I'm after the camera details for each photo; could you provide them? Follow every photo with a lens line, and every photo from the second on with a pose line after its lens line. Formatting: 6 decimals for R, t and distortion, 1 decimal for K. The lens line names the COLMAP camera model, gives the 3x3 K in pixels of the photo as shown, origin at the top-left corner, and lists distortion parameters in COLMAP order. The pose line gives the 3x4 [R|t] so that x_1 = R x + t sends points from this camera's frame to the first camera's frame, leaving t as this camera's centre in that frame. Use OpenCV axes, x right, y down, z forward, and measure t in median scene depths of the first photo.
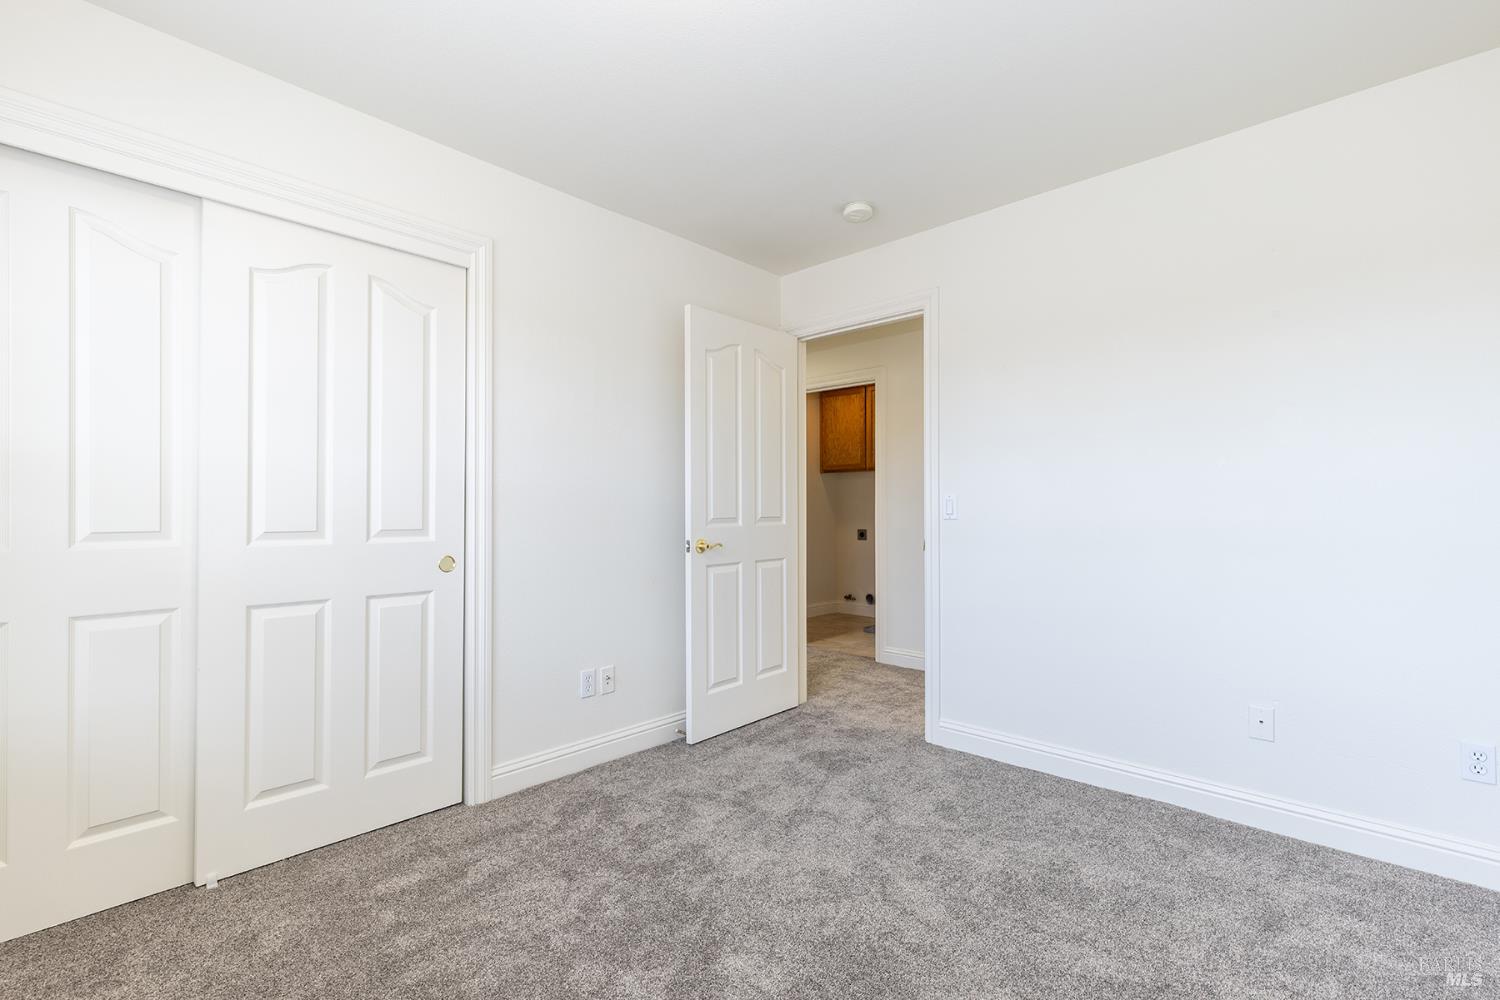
lens RADIAL K [[674.3, 0, 751.1], [0, 674.3, 510.1], [0, 0, 1]] dist [0.006342, -0.000687]
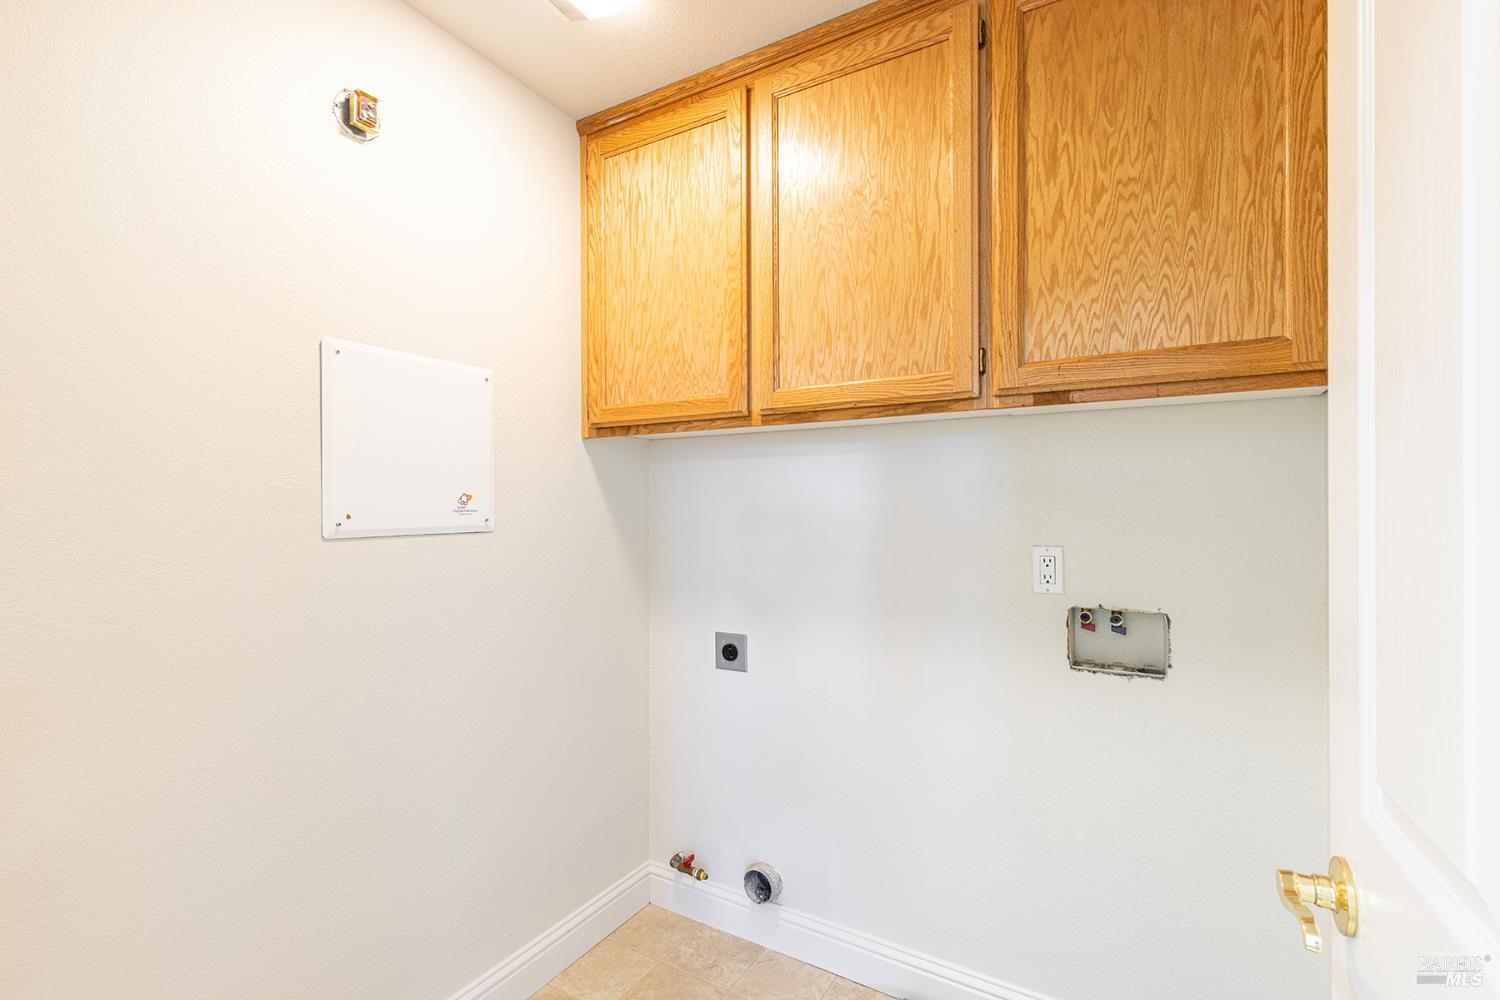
lens RADIAL K [[674.3, 0, 750.1], [0, 674.3, 502.1], [0, 0, 1]] dist [0.006342, -0.000687]
pose [[0.978914, 0.001289, 0.204269, 0.113938], [-0.003124, 0.999958, 0.008660, -0.031127], [-0.204250, -0.009115, 0.978876, 0.720726]]
